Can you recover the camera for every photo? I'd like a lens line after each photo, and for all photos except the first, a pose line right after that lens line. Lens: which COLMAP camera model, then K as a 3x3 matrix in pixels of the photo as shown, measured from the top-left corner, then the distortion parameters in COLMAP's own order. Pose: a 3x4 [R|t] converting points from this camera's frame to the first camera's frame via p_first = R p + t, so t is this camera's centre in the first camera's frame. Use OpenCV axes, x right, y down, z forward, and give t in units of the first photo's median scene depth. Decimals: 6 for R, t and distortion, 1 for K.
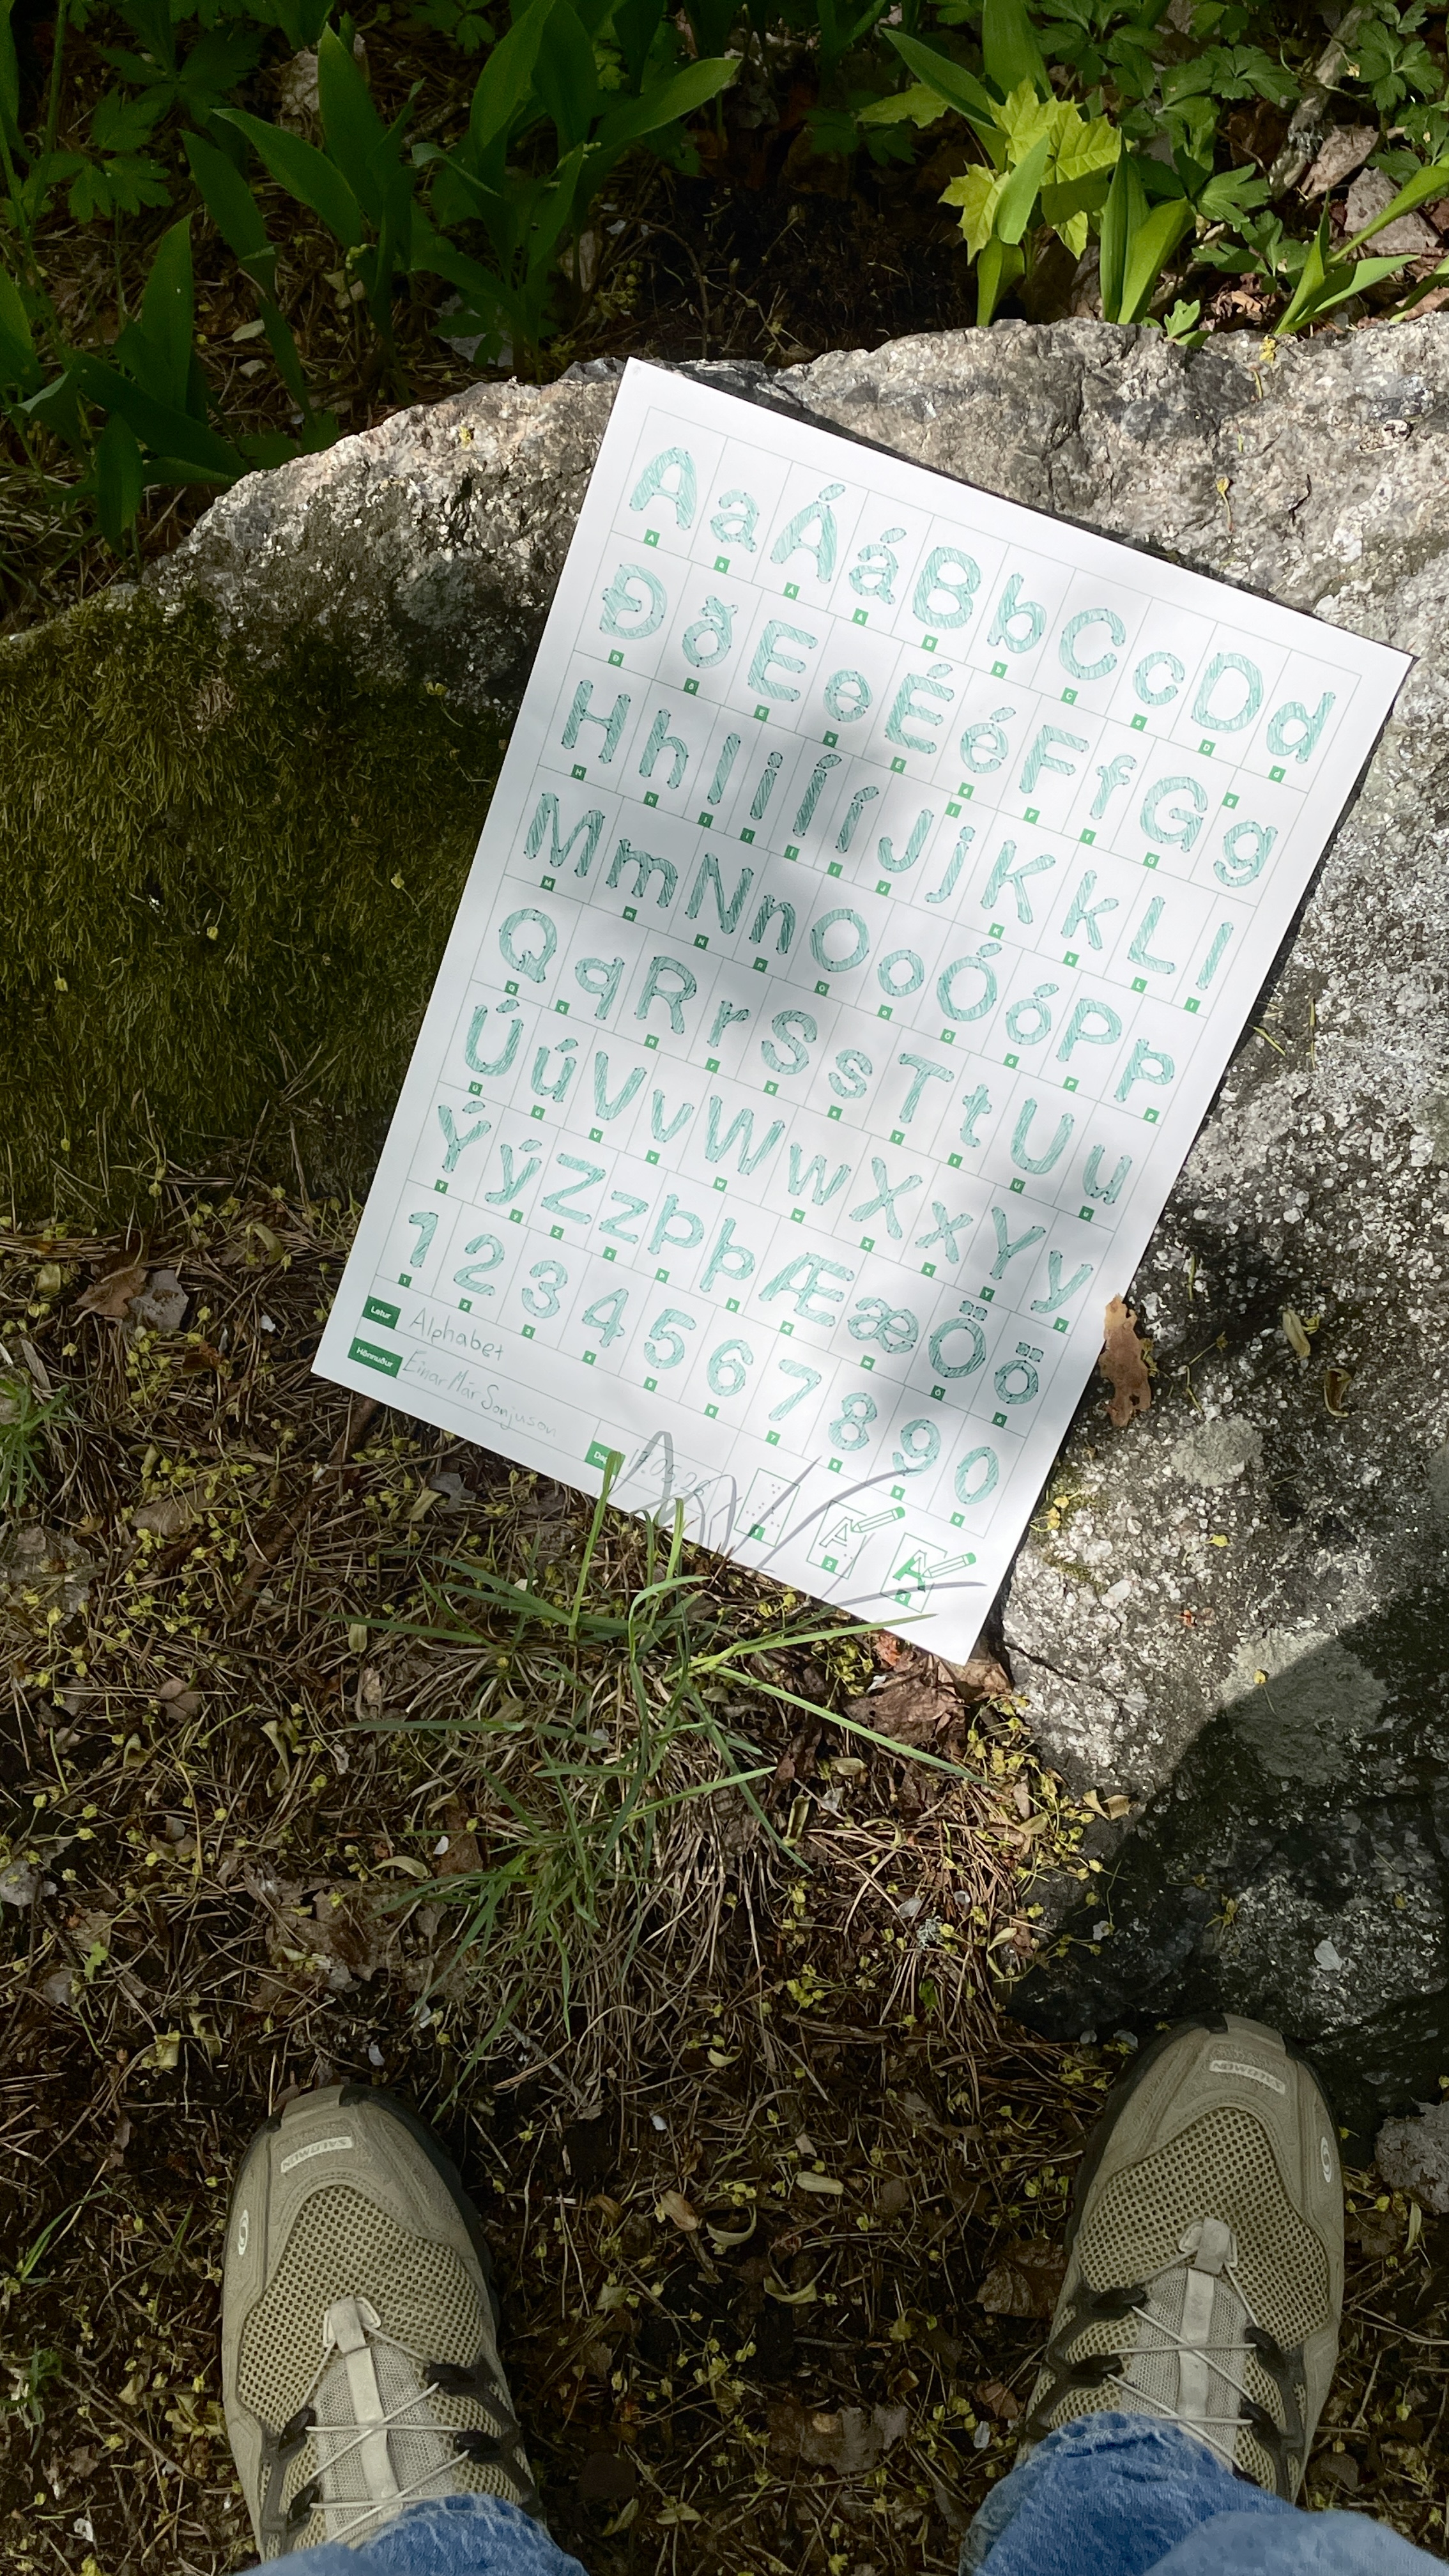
lens RADIAL K [[2313.4, 0, 731.7], [0, 2313.4, 1248.0], [0, 0, 1]] dist [0.127599, -0.292128]
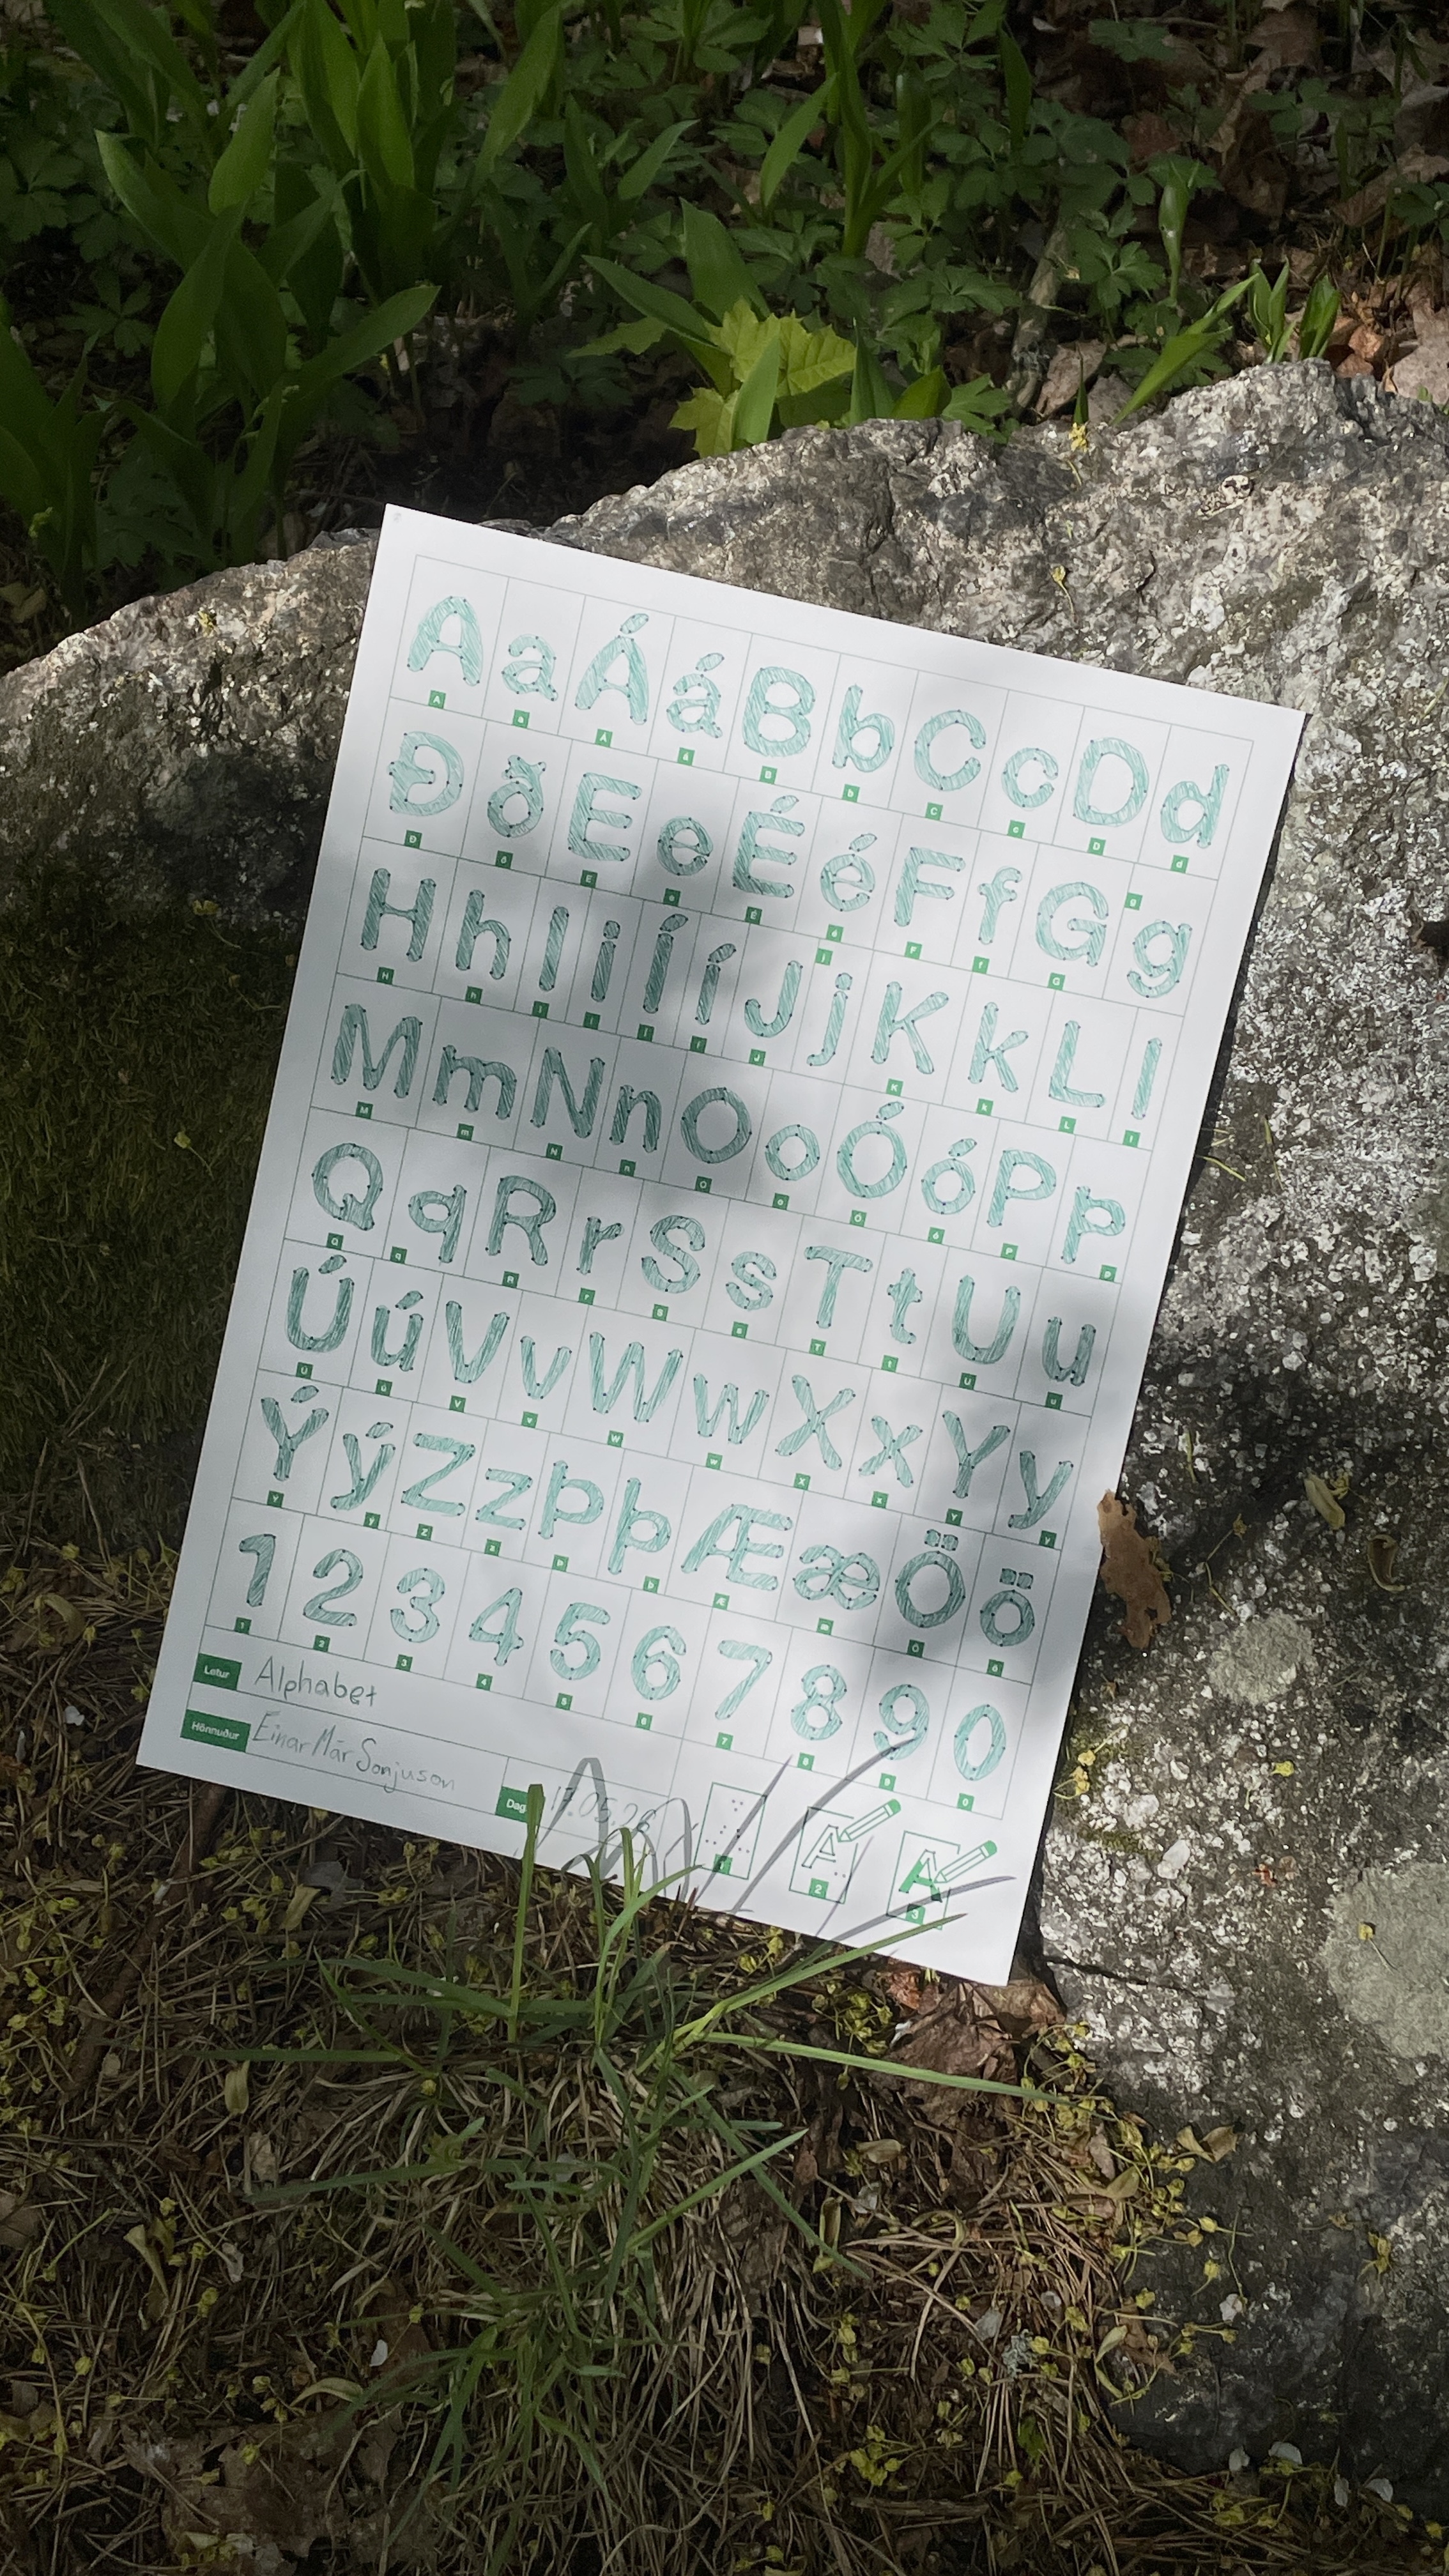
lens RADIAL K [[2623.9, 0, 728.5], [0, 2623.9, 1263.7], [0, 0, 1]] dist [0.134640, -0.314862]
pose [[0.984918, -0.139310, 0.102611, -0.055187], [0.157291, 0.967994, -0.195567, 0.106596], [-0.072082, 0.208757, 0.975307, 0.068131]]
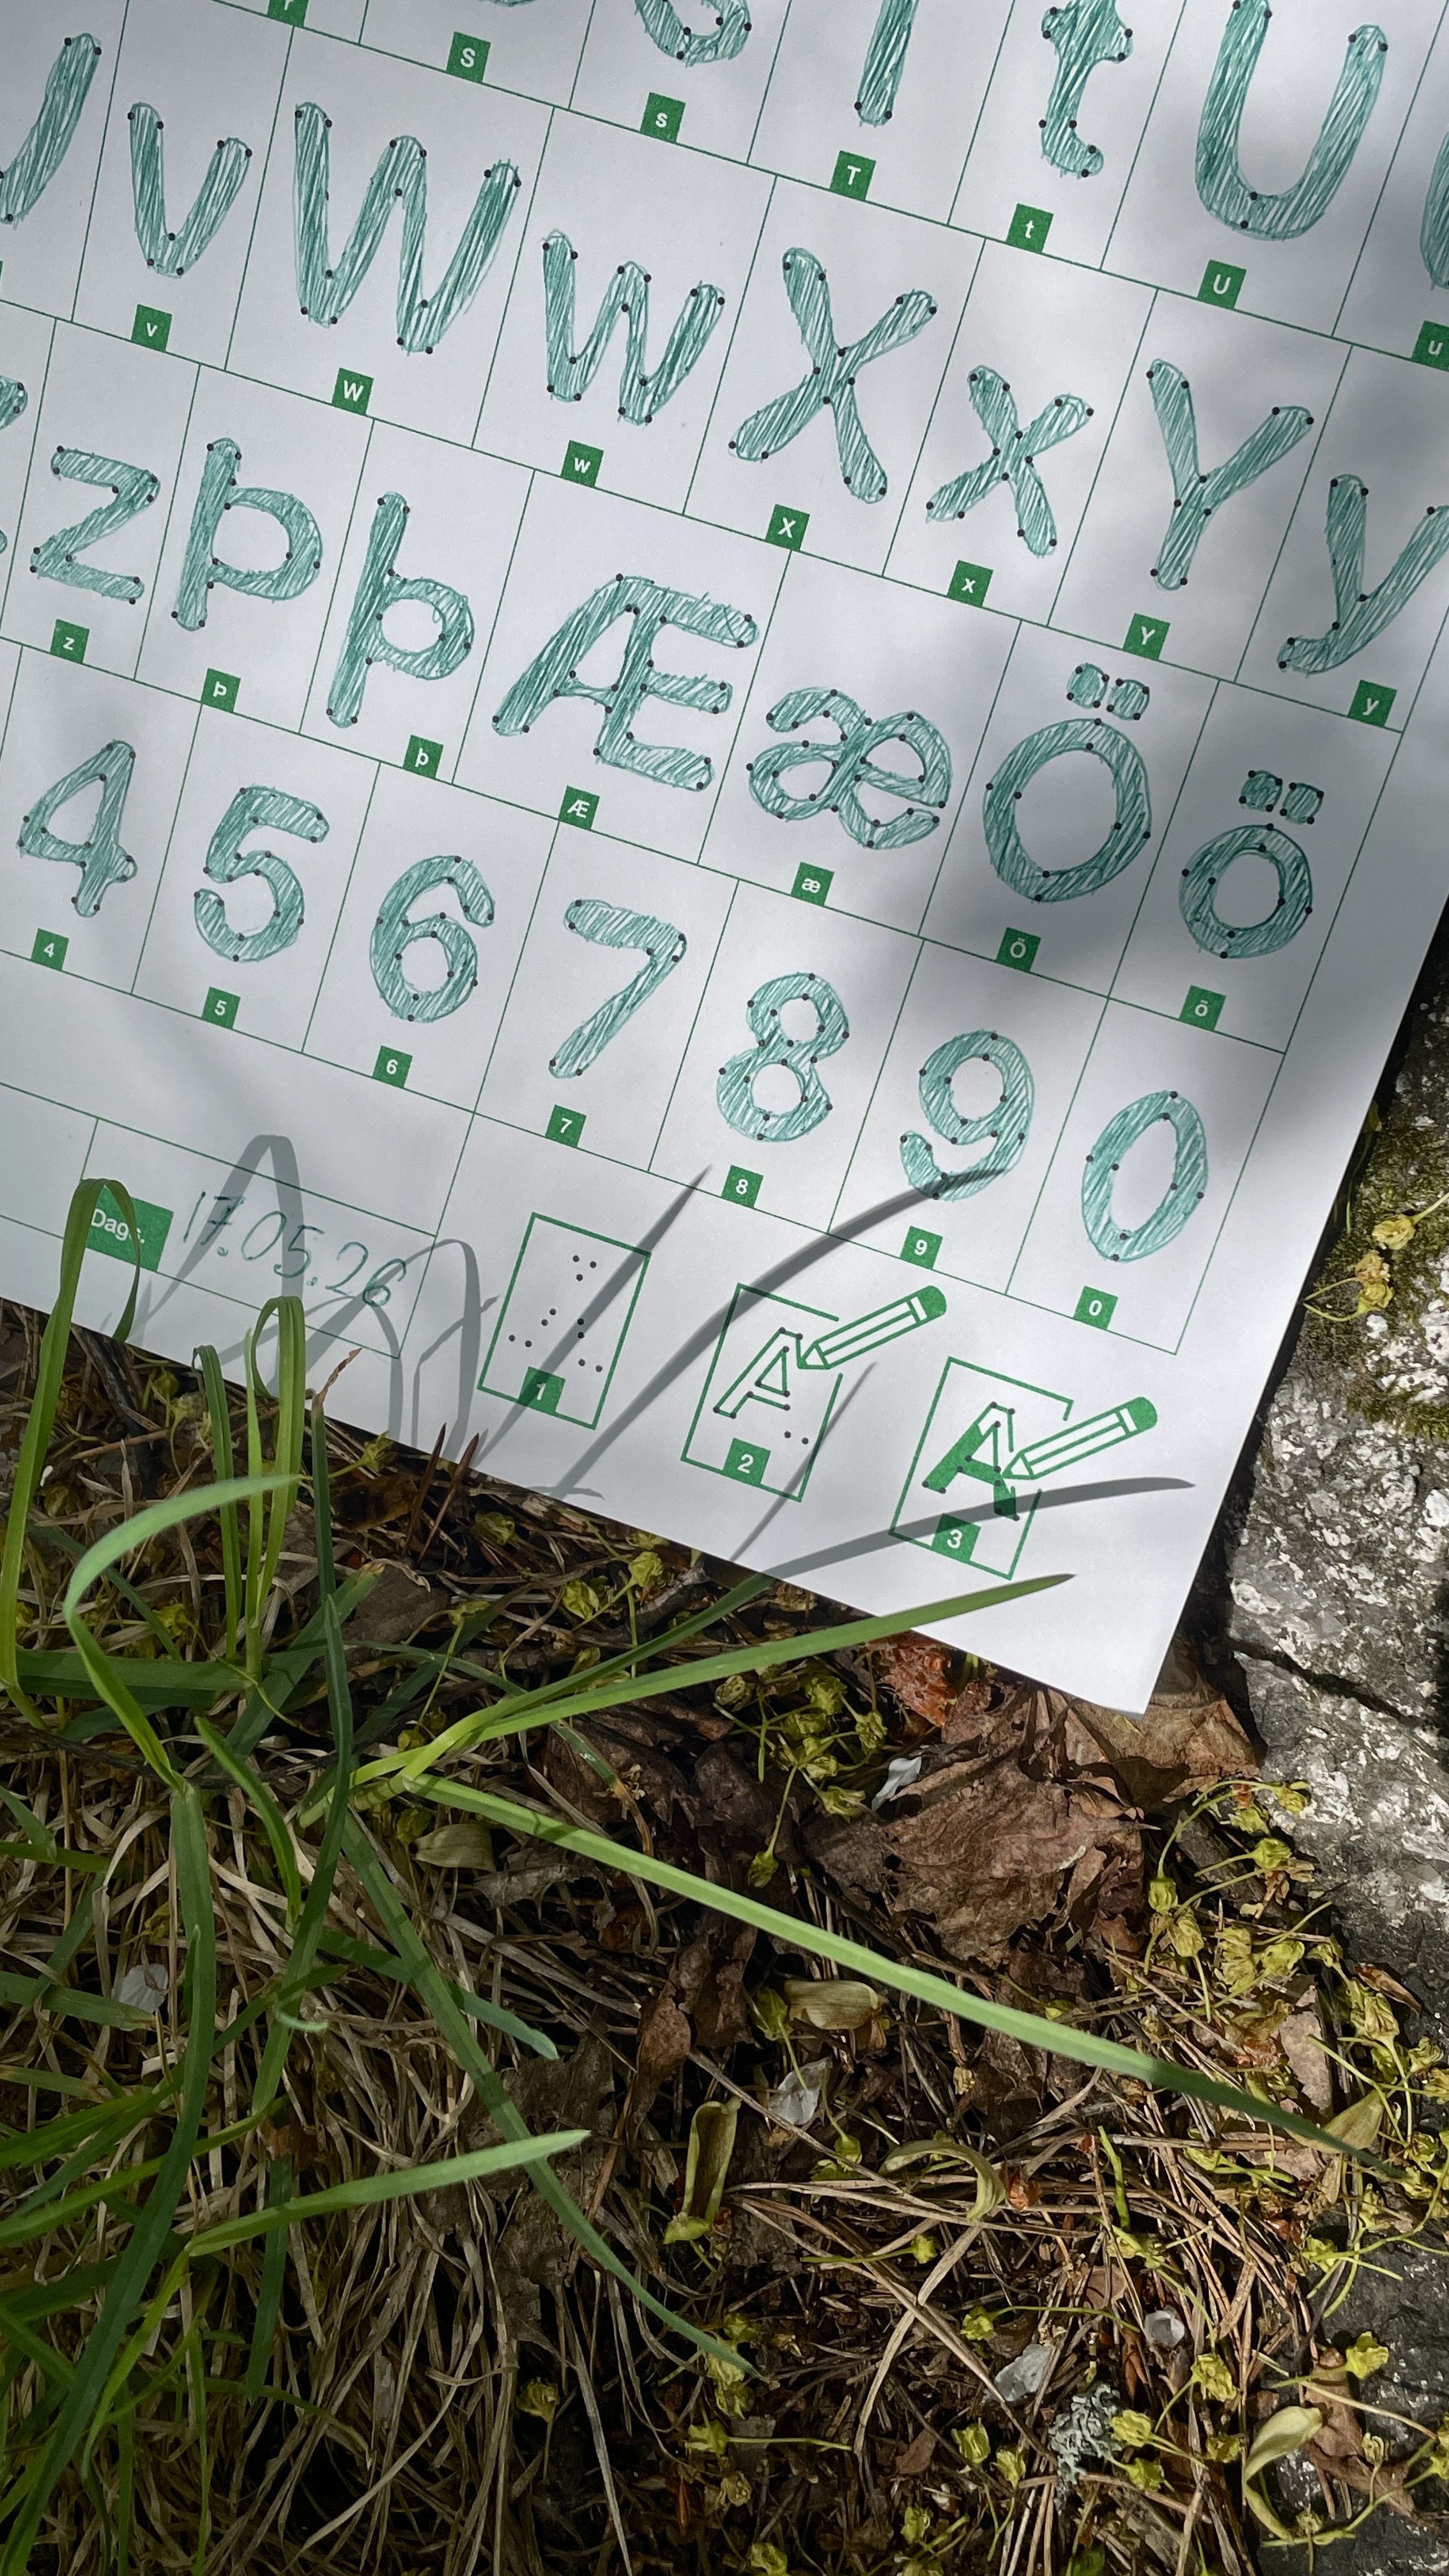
lens RADIAL K [[2360.3, 0, 740.5], [0, 2360.3, 1254.8], [0, 0, 1]] dist [0.100979, -0.168372]
pose [[0.997434, -0.069537, 0.017028, 0.039419], [0.069391, 0.997549, 0.008988, 0.106381], [-0.017611, -0.007783, 0.999815, 0.667950]]
